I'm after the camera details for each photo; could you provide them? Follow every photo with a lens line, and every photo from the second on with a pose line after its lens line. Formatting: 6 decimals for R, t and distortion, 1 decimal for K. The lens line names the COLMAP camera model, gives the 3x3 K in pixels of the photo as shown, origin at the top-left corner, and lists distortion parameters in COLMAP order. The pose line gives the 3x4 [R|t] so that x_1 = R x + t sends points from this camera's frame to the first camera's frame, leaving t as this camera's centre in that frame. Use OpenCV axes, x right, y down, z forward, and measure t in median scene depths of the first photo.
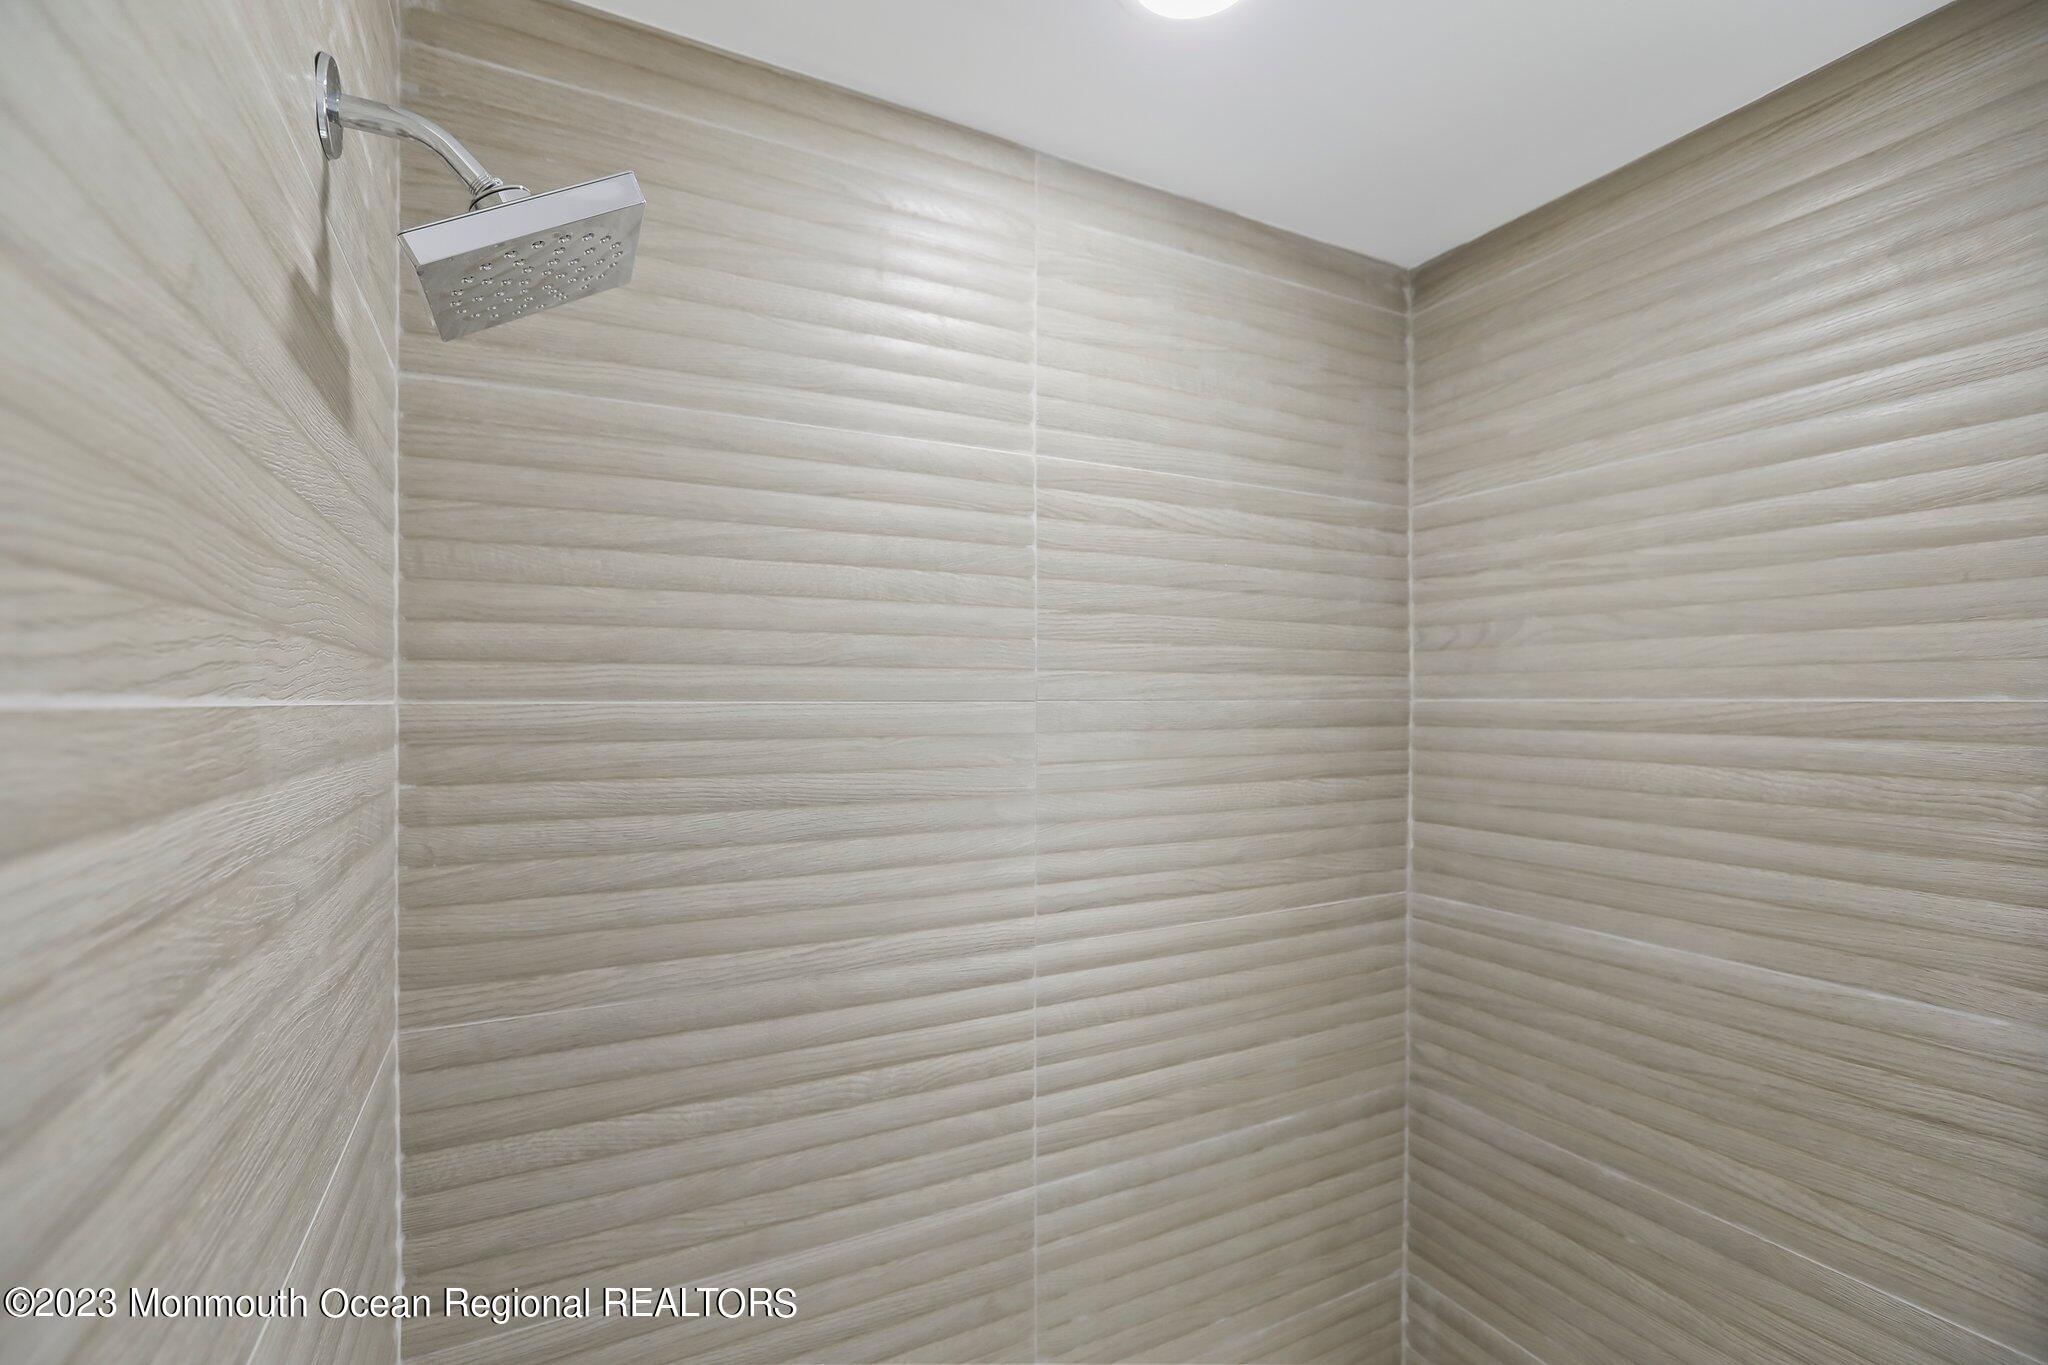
lens RADIAL K [[924.9, 0, 1024.0], [0, 924.9, 682.5], [0, 0, 1]] dist [-0.035895, 0.017437]
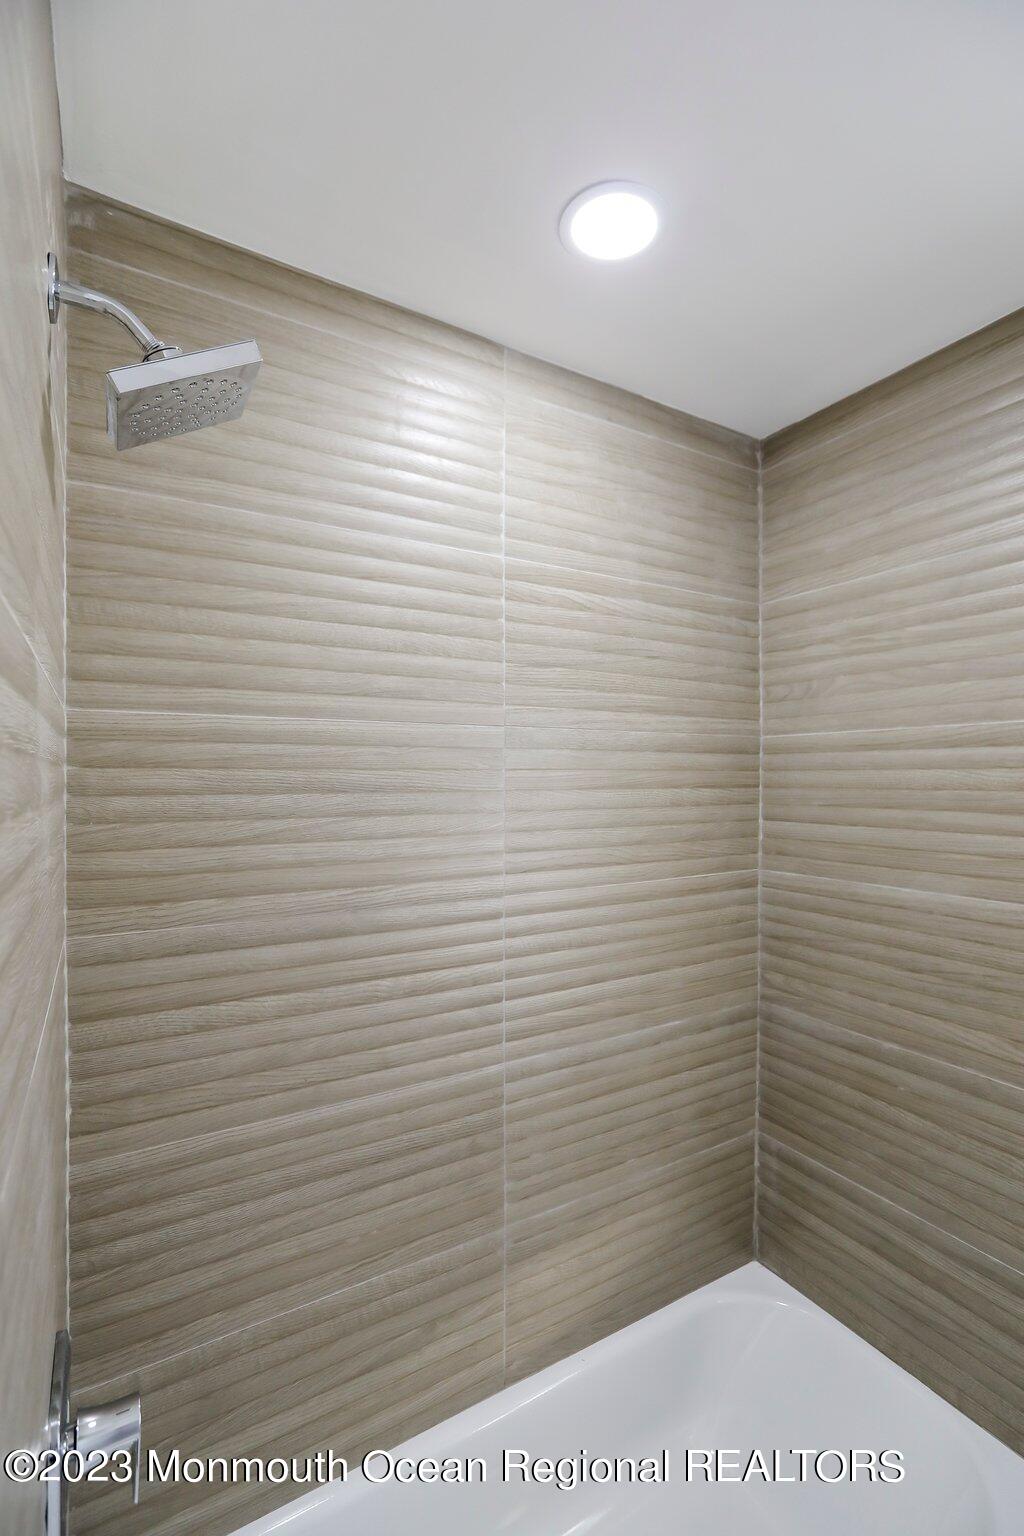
lens RADIAL K [[710.7, 0, 529.3], [0, 710.7, 768.9], [0, 0, 1]] dist [-0.039023, 0.023010]
pose [[0.997760, -0.000532, 0.066893, -0.023956], [0.000285, 0.999993, 0.003689, 0.086532], [-0.066895, -0.003662, 0.997753, -0.118012]]
